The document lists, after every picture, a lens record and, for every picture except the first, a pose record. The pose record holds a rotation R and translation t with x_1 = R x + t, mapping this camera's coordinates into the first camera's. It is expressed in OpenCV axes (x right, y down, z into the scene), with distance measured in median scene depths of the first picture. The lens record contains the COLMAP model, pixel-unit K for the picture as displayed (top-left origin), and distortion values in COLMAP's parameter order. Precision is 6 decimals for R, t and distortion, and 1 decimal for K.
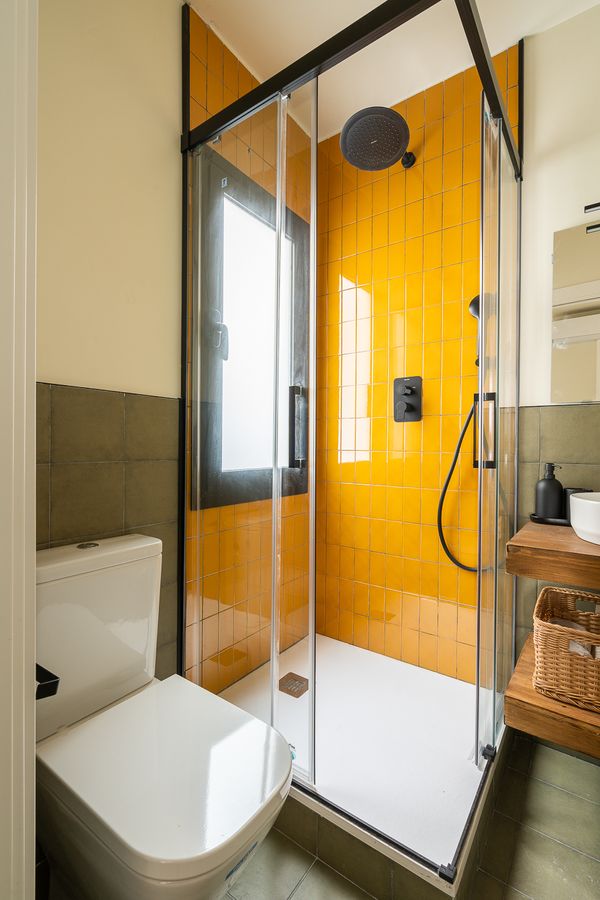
lens RADIAL K [[409.7, 0, 300.0], [0, 409.7, 450.0], [0, 0, 1]] dist [0.001462, 0.000206]
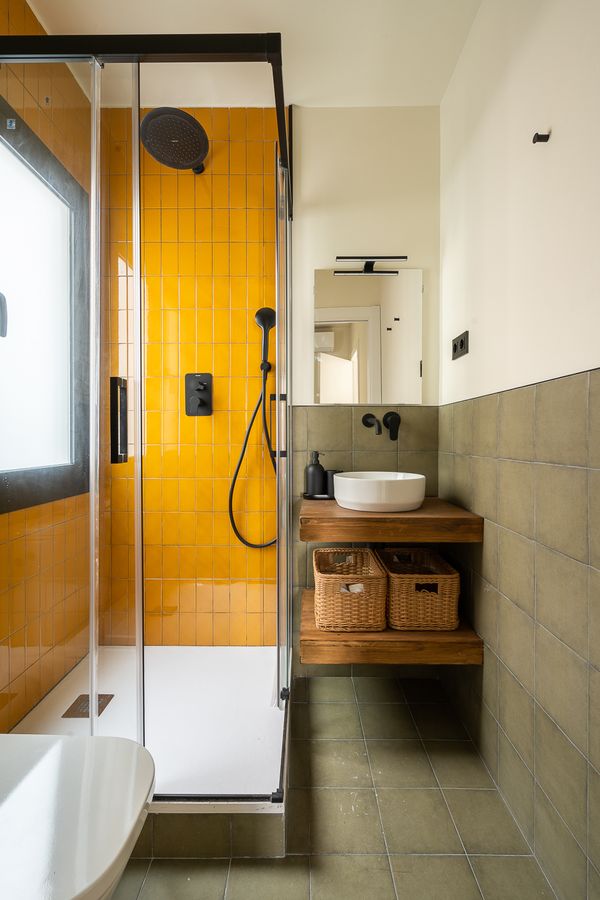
lens RADIAL K [[417.0, 0, 300.7], [0, 417.0, 442.4], [0, 0, 1]] dist [0.000787, 0.000115]
pose [[0.813609, -0.014997, 0.581218, -0.175607], [0.015152, 0.999875, 0.004590, -0.002559], [-0.581214, 0.005072, 0.813735, -0.020973]]
